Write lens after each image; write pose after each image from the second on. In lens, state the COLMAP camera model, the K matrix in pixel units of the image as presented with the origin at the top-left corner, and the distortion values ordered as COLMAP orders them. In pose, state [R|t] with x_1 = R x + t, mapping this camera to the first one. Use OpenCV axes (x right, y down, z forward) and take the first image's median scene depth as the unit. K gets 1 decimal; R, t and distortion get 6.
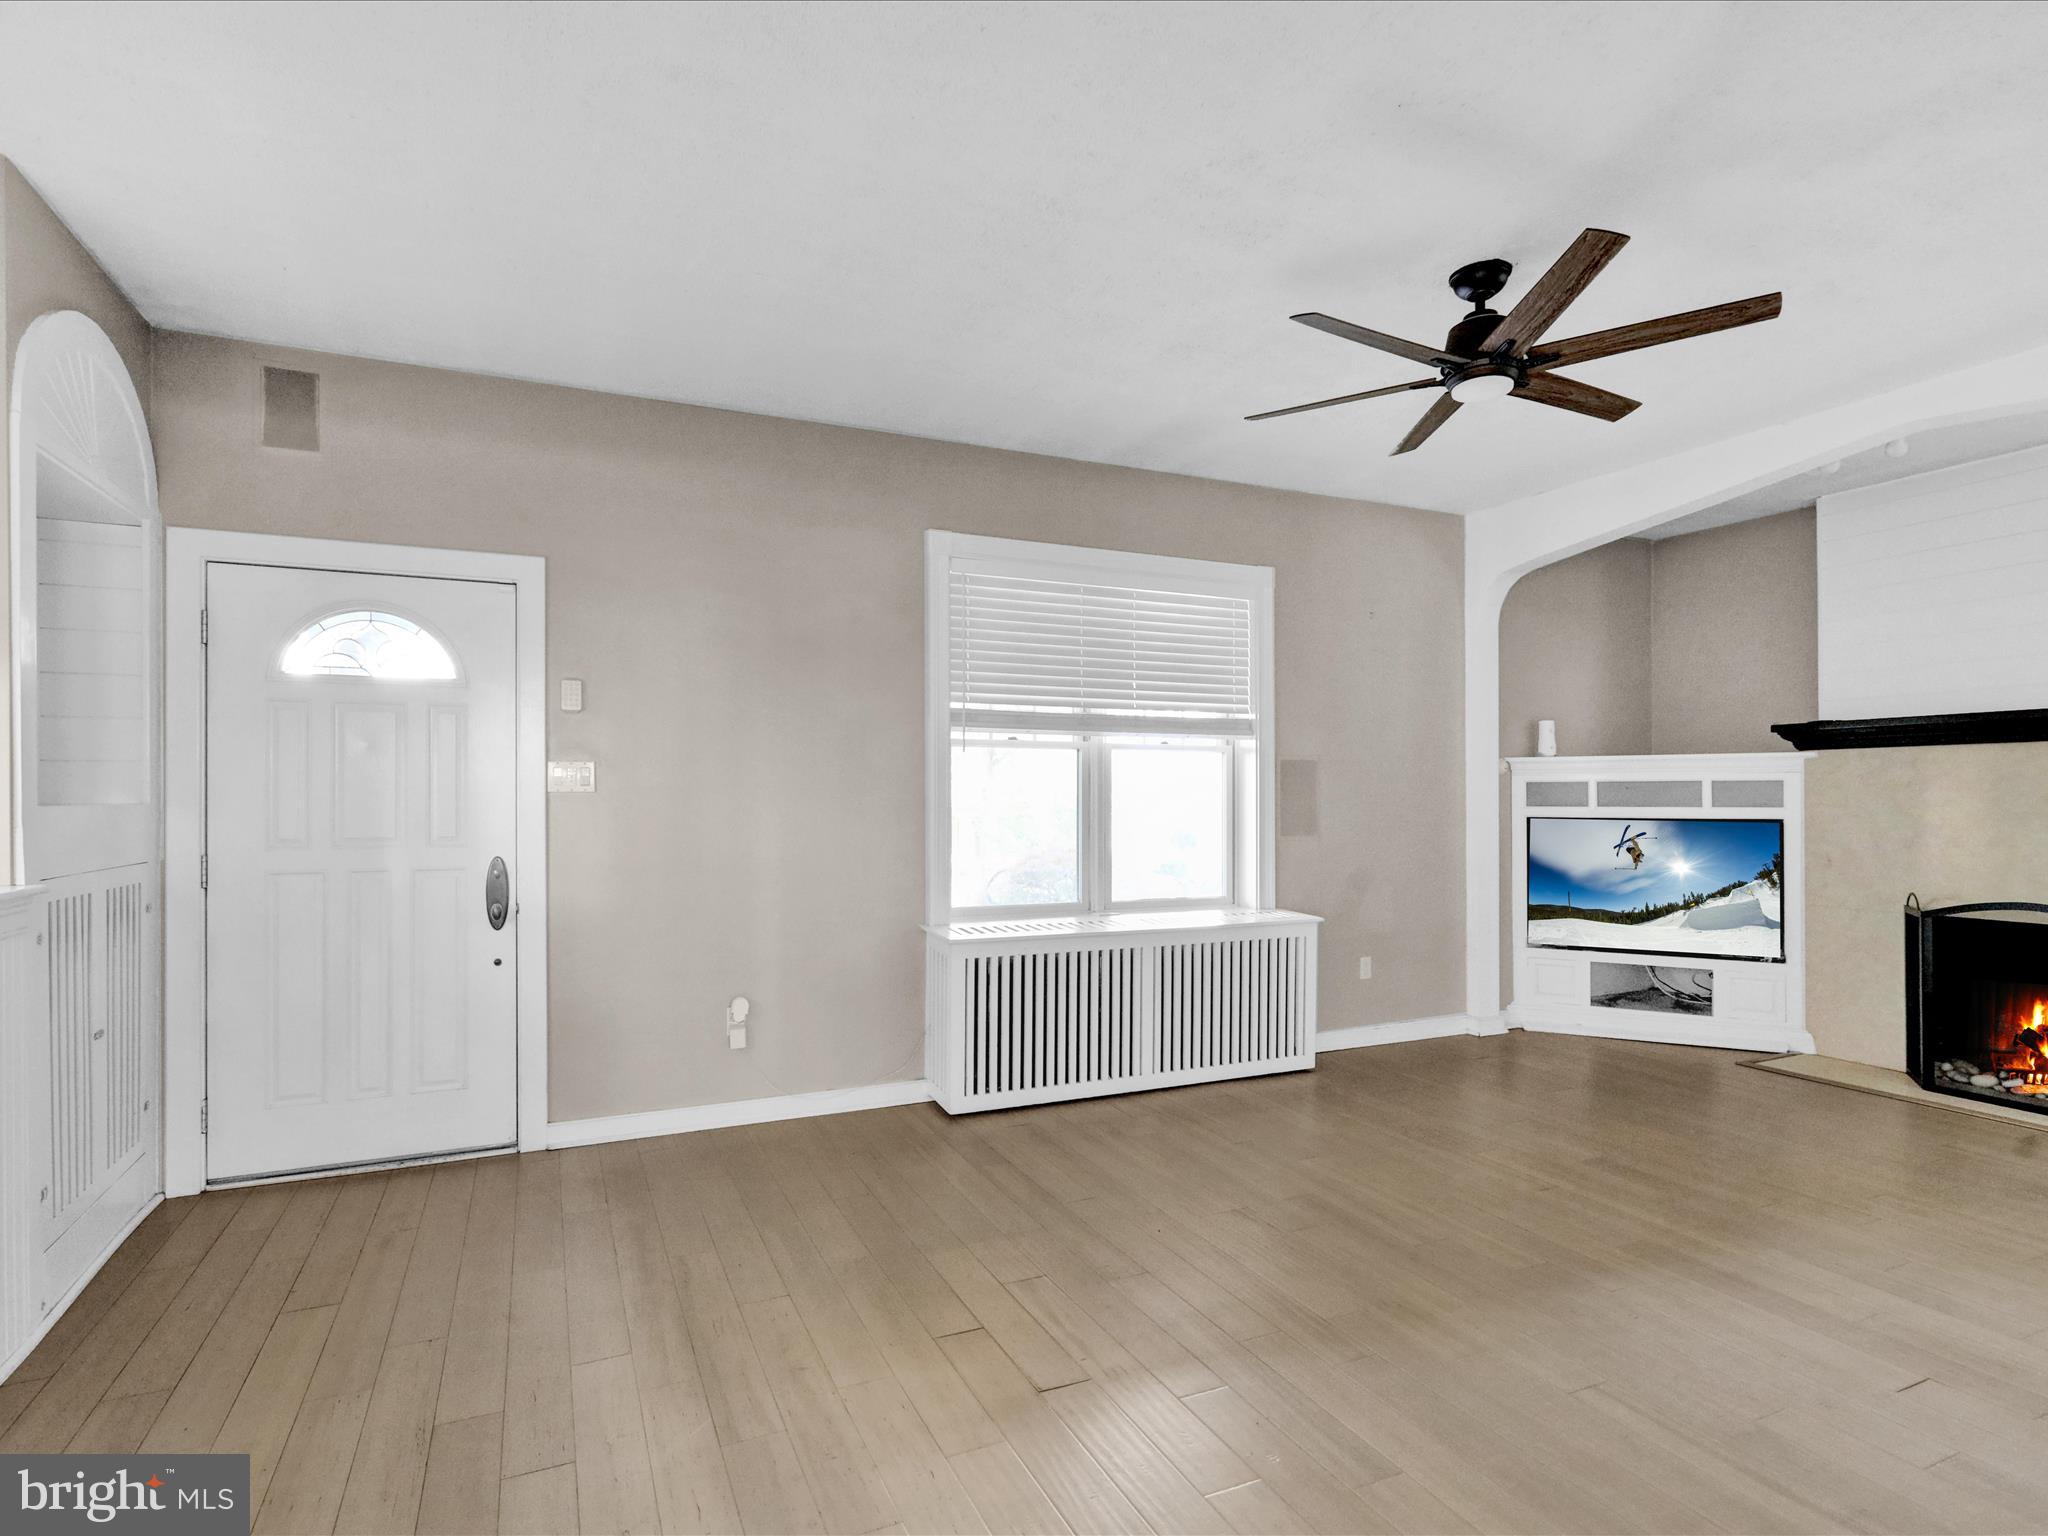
lens RADIAL K [[1070.0, 0, 1014.9], [0, 1070.0, 778.4], [0, 0, 1]] dist [-0.012762, 0.006465]
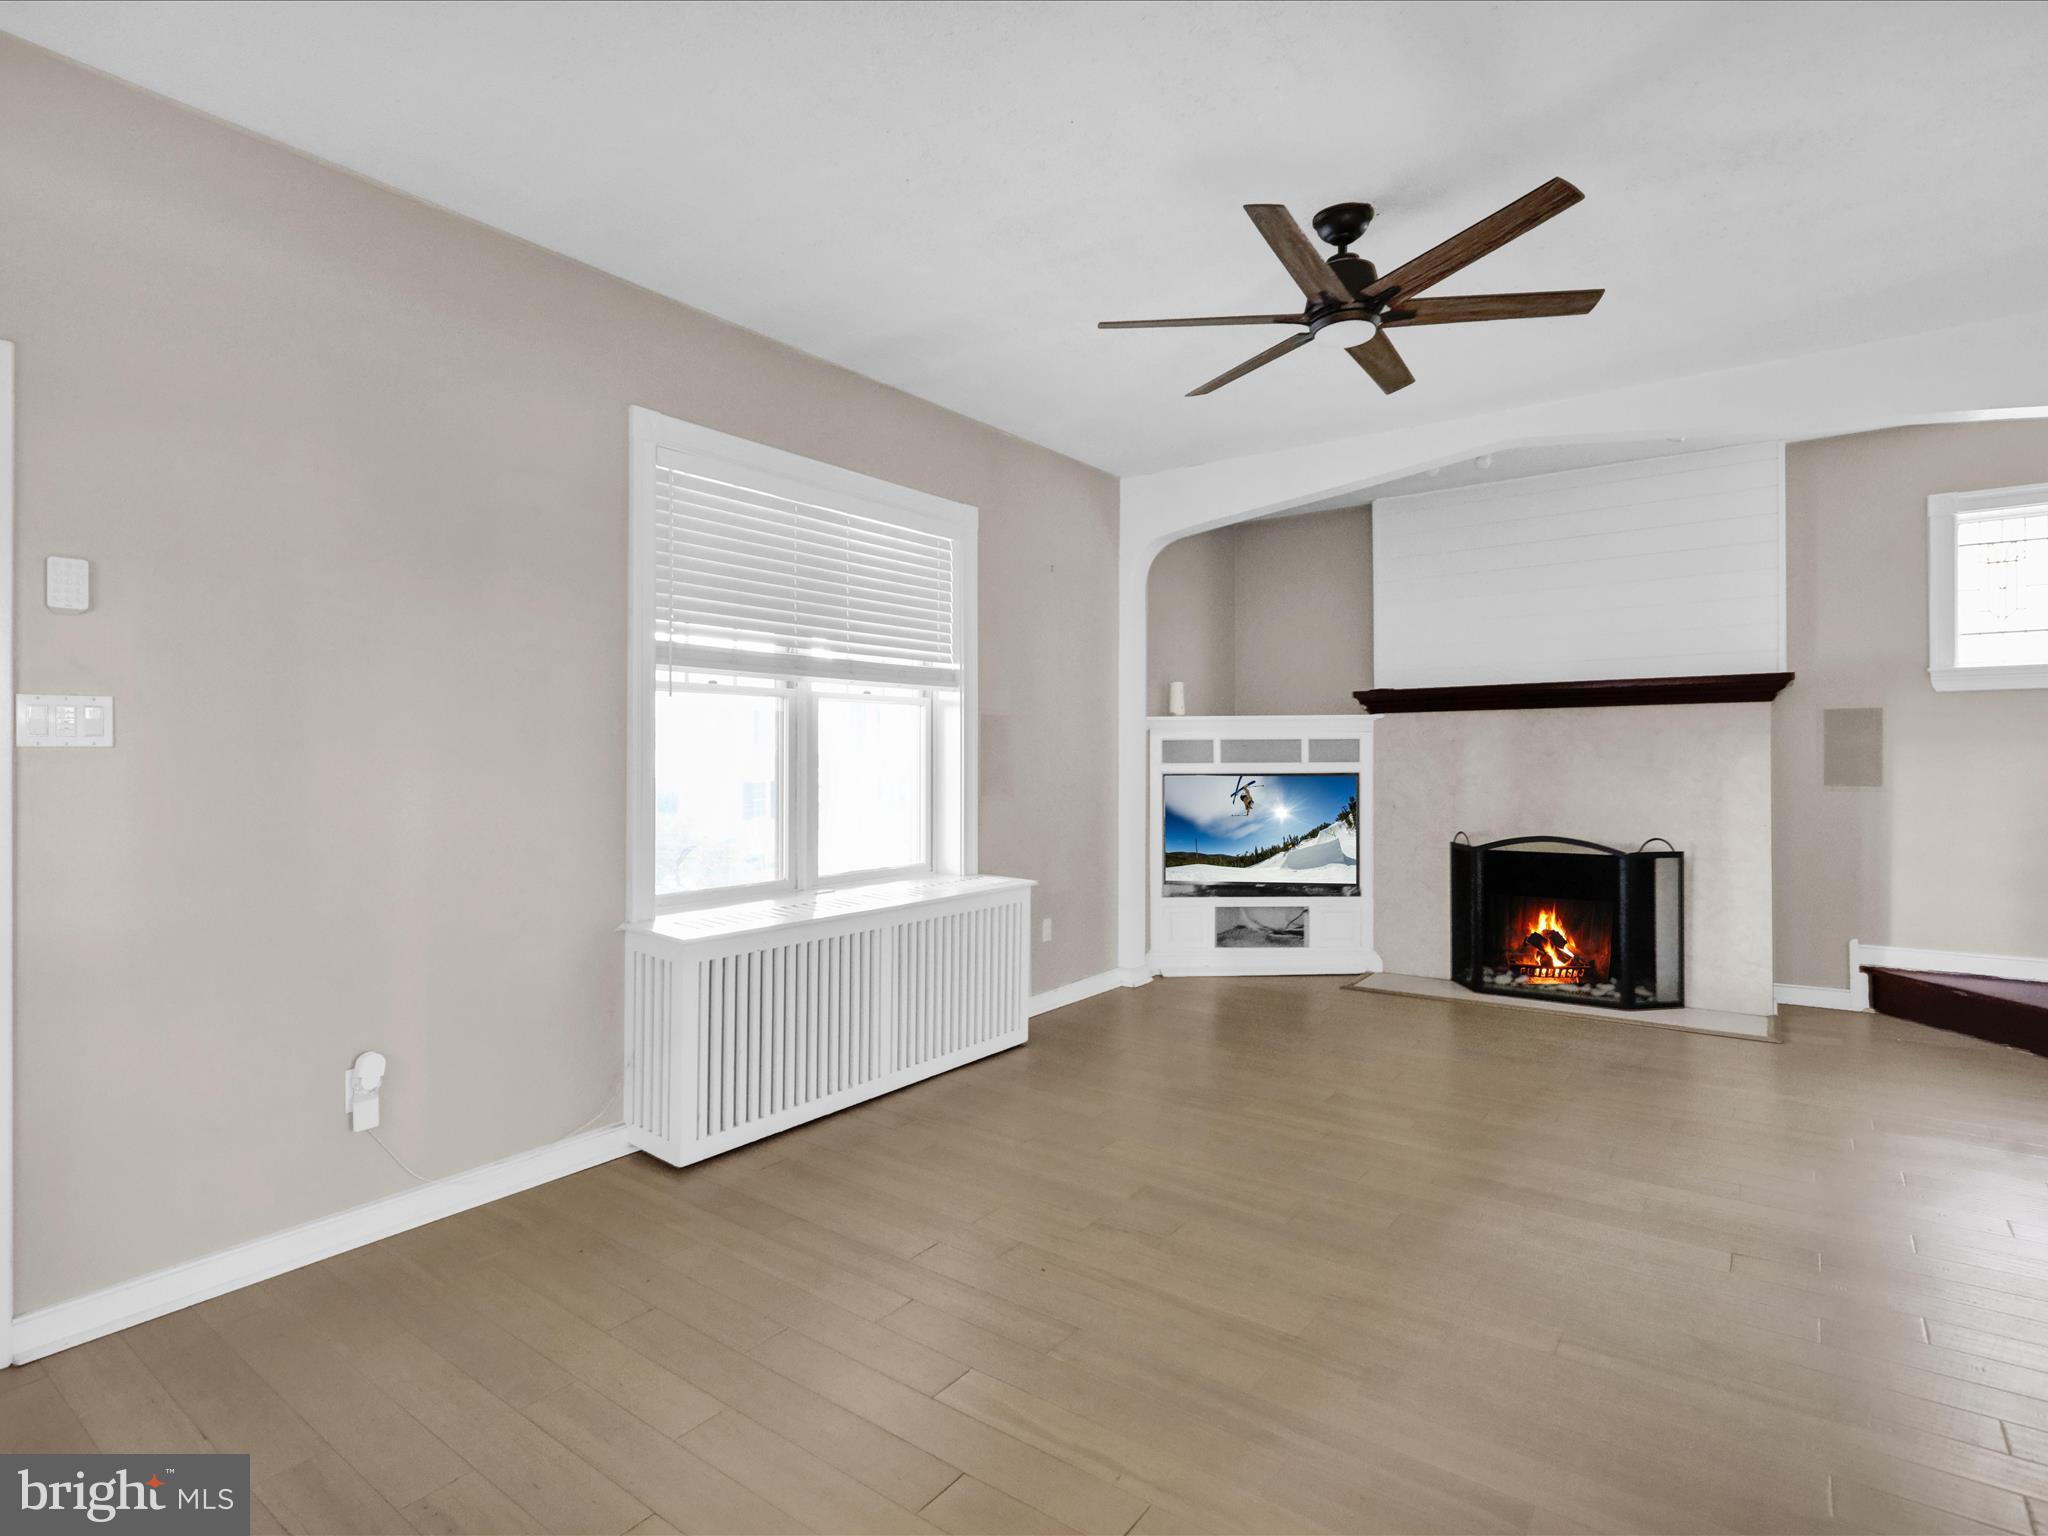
lens RADIAL K [[1070.0, 0, 1039.1], [0, 1070.0, 736.1], [0, 0, 1]] dist [-0.012762, 0.006465]
pose [[0.875884, 0.004773, 0.482499, -0.168681], [-0.002791, 0.999984, -0.004826, 0.006295], [-0.482514, 0.002881, 0.875883, 0.166447]]
